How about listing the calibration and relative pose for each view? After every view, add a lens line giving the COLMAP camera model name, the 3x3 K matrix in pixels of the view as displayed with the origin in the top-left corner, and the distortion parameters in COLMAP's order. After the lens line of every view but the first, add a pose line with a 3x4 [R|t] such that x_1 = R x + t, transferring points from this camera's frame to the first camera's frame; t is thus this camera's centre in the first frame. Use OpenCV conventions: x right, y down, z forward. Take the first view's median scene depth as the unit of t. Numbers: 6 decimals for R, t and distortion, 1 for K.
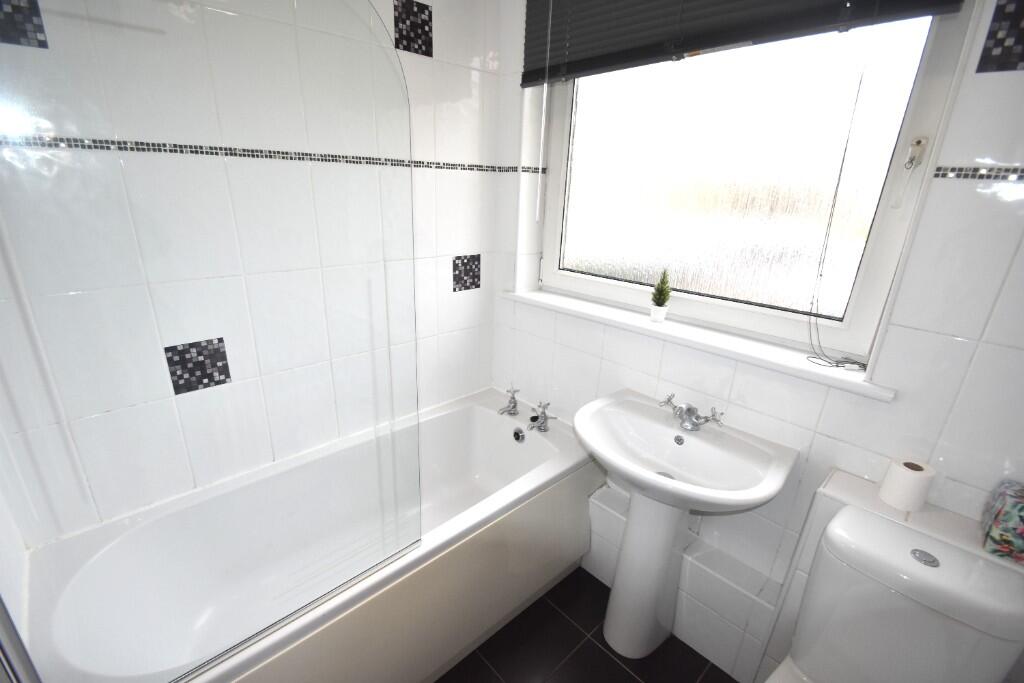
lens RADIAL K [[441.0, 0, 512.0], [0, 441.0, 341.5], [0, 0, 1]] dist [0.015535, -0.015864]
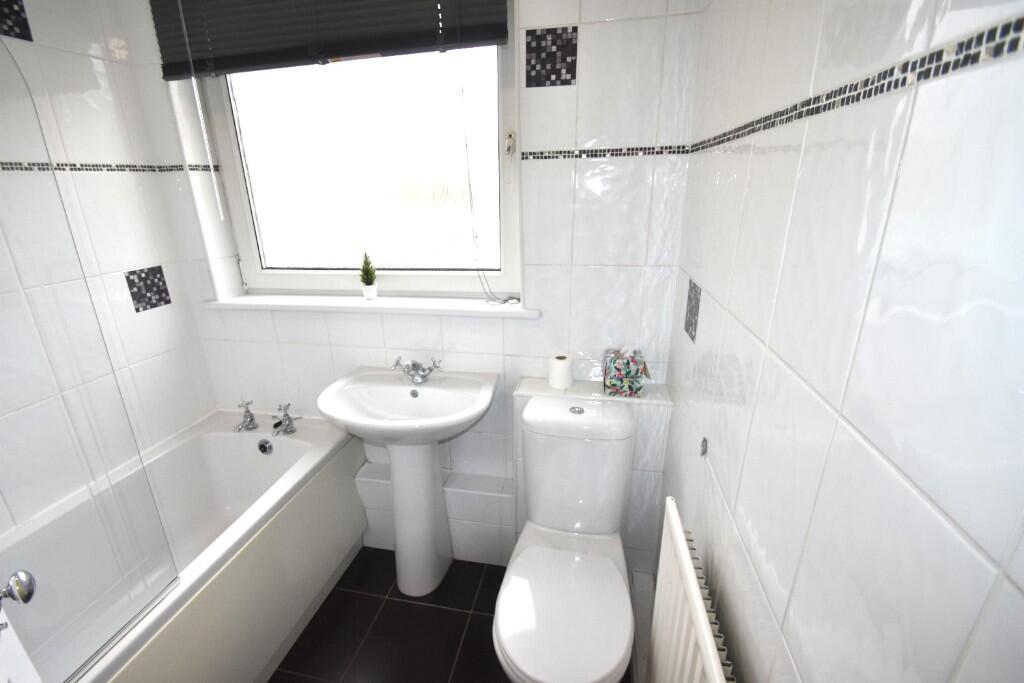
lens RADIAL K [[454.8, 0, 506.1], [0, 454.8, 357.3], [0, 0, 1]] dist [-0.000234, -0.009188]
pose [[0.822739, -0.243259, 0.513737, -0.015805], [0.236988, 0.968298, 0.078966, 0.084343], [-0.516660, 0.056781, 0.854306, -0.146219]]
